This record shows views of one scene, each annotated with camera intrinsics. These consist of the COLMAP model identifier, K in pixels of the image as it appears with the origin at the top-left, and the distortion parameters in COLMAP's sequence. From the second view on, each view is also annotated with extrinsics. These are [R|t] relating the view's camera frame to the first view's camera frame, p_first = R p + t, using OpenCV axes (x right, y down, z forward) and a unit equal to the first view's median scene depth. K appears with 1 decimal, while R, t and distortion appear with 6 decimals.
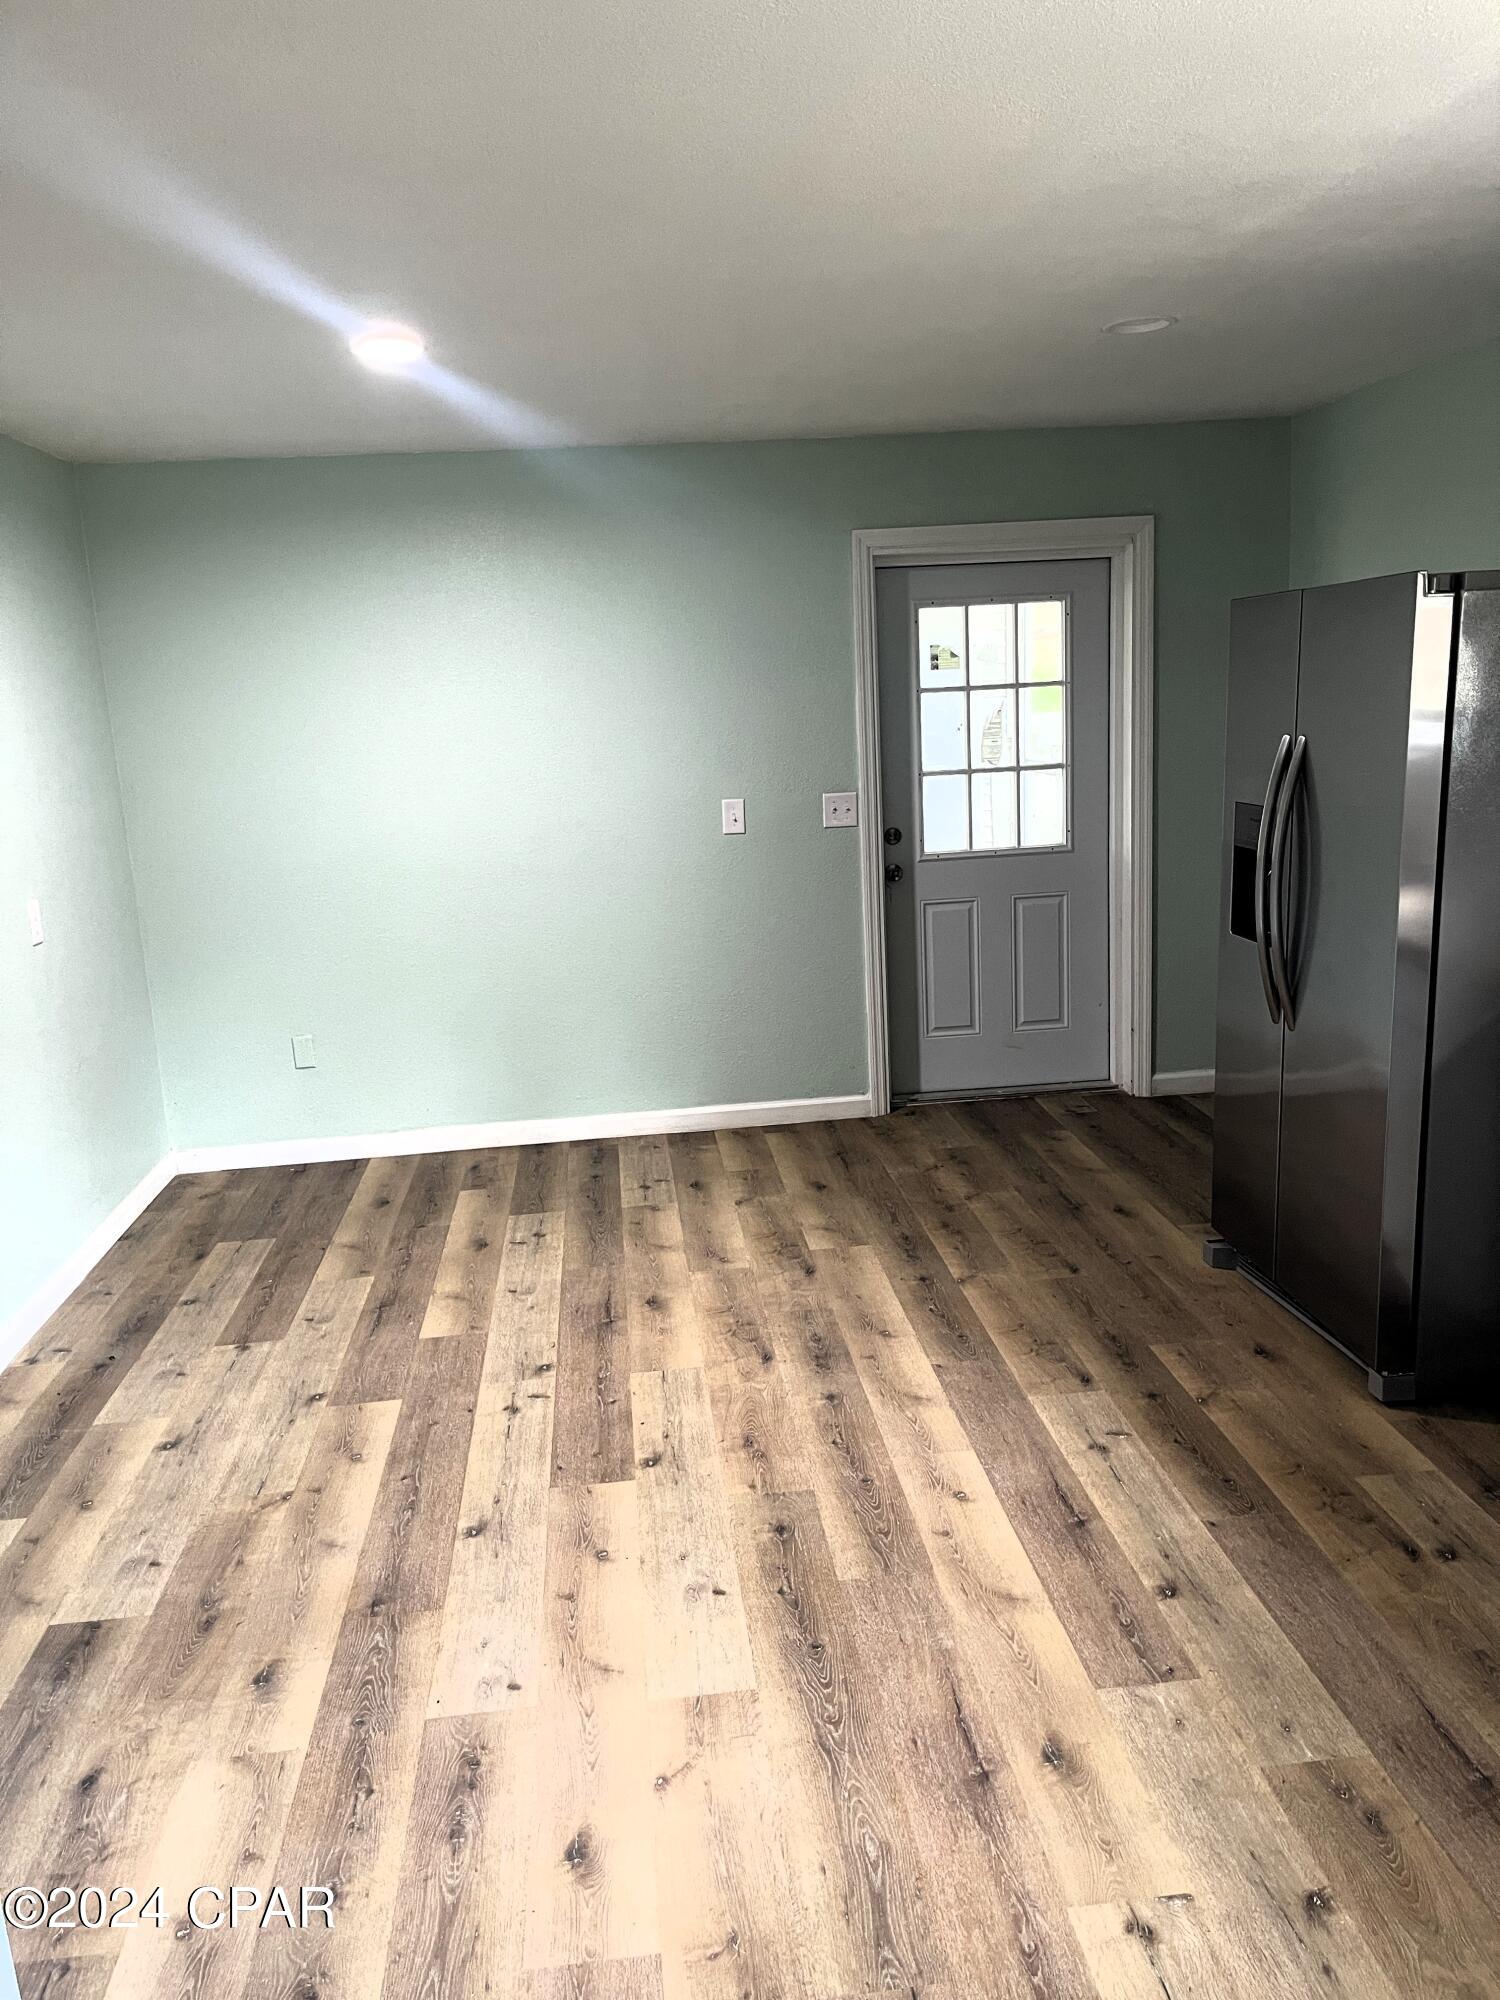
lens RADIAL K [[1499.6, 0, 752.5], [0, 1499.6, 999.6], [0, 0, 1]] dist [0.023456, -0.024629]
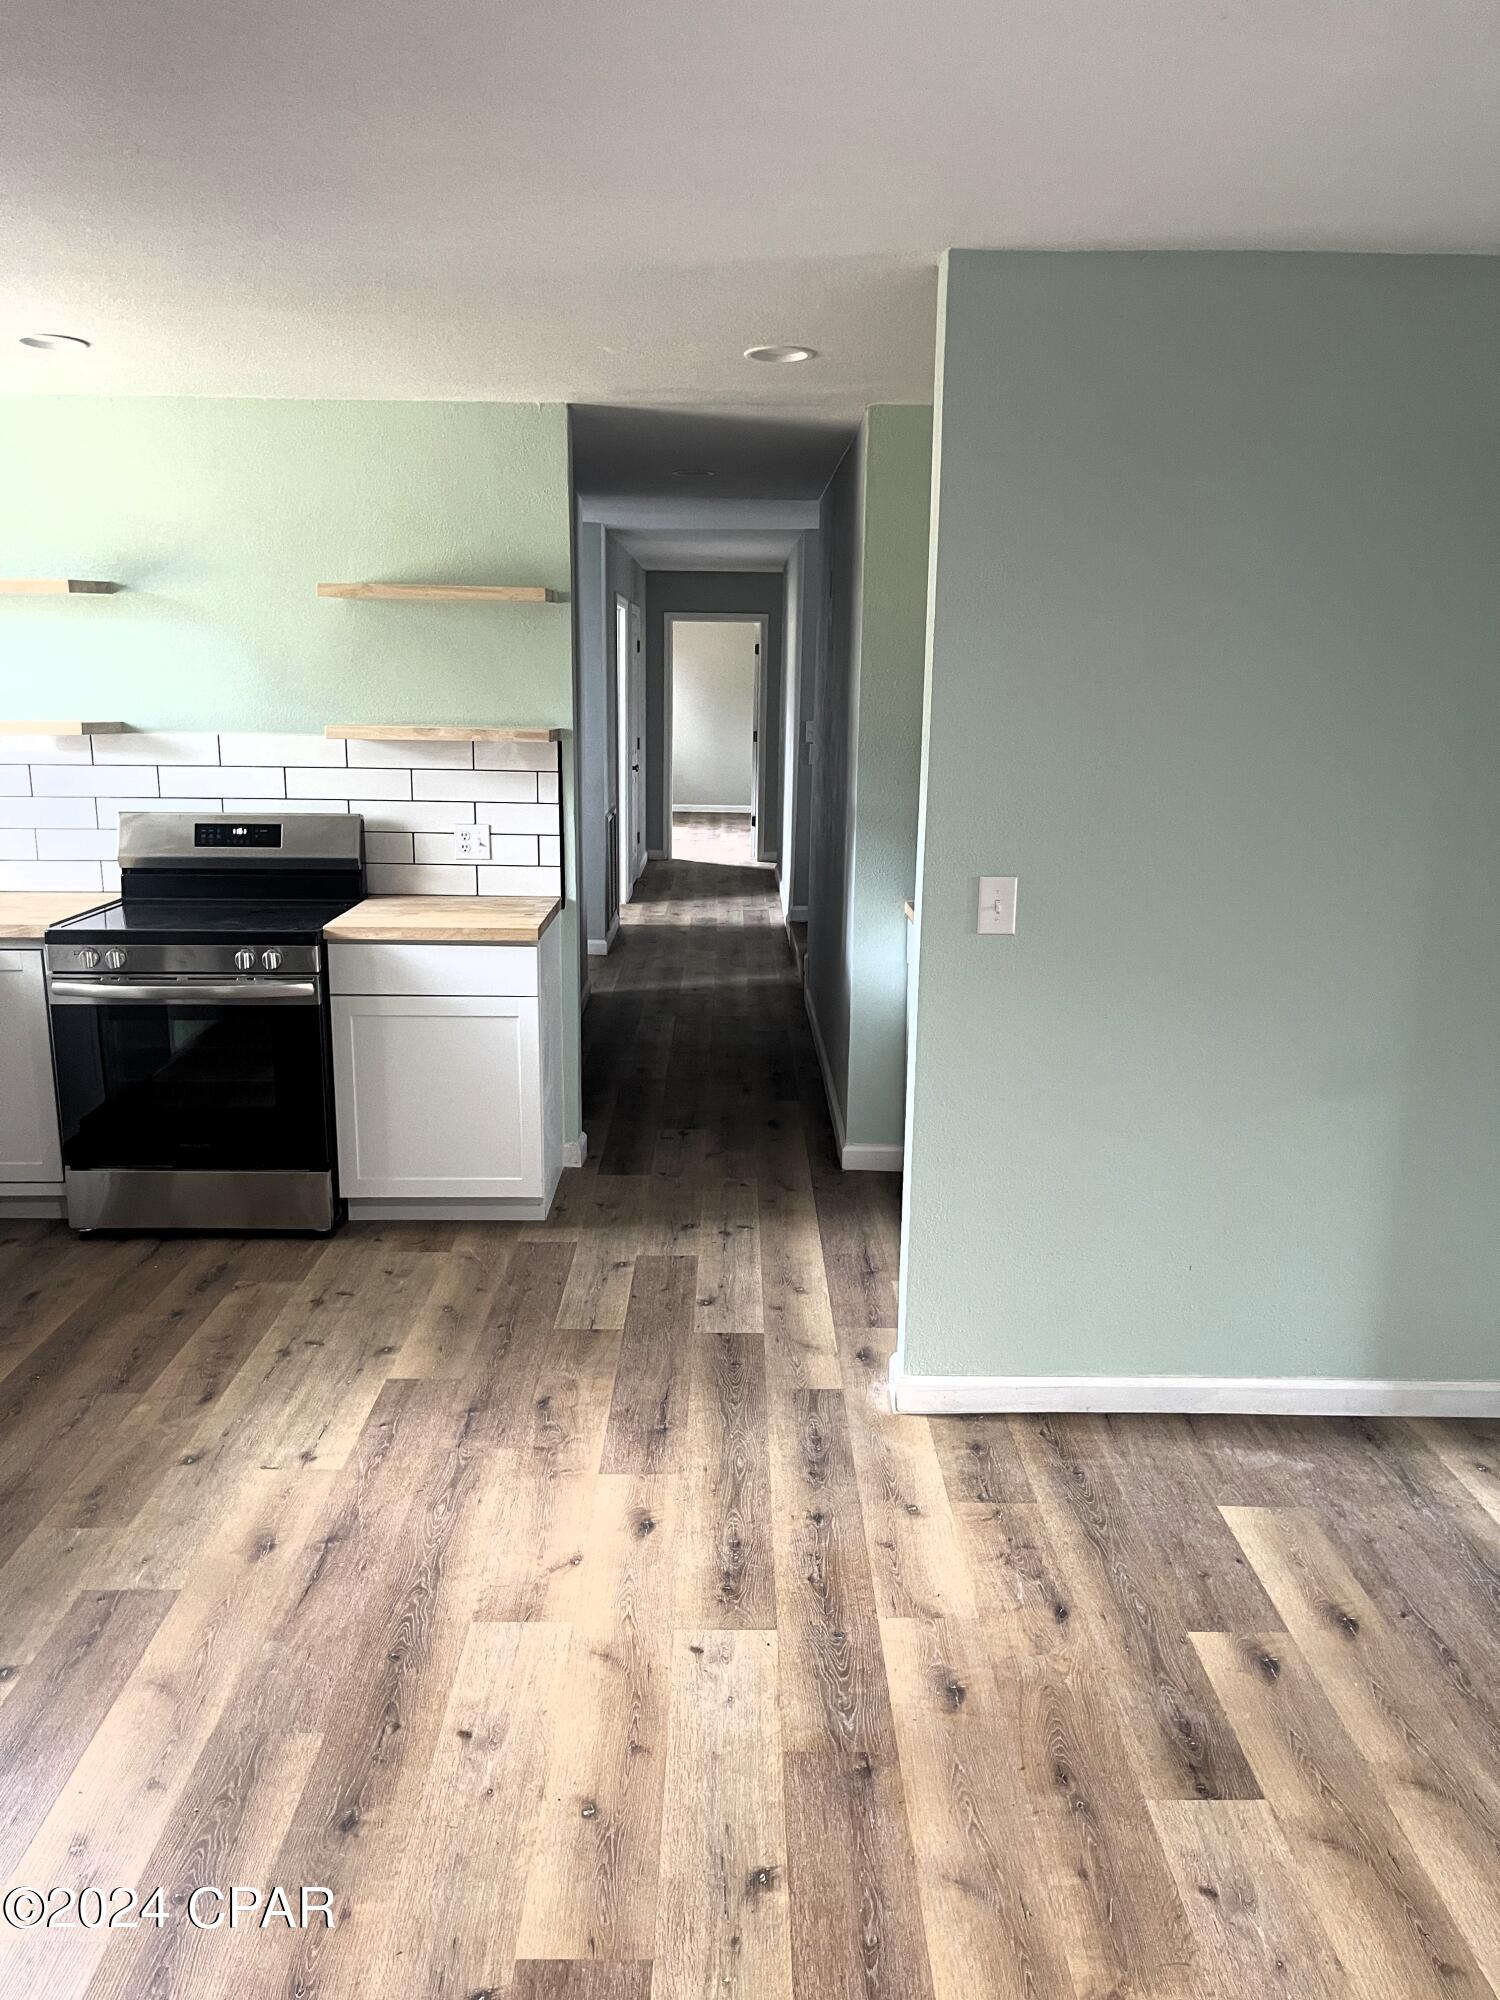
lens RADIAL K [[1499.6, 0, 747.9], [0, 1499.6, 999.5], [0, 0, 1]] dist [0.023456, -0.024629]
pose [[-0.994588, 0.019022, 0.102138, -0.299509], [0.058714, 0.913961, 0.401532, -0.352128], [-0.085712, 0.405356, -0.910132, 1.711465]]
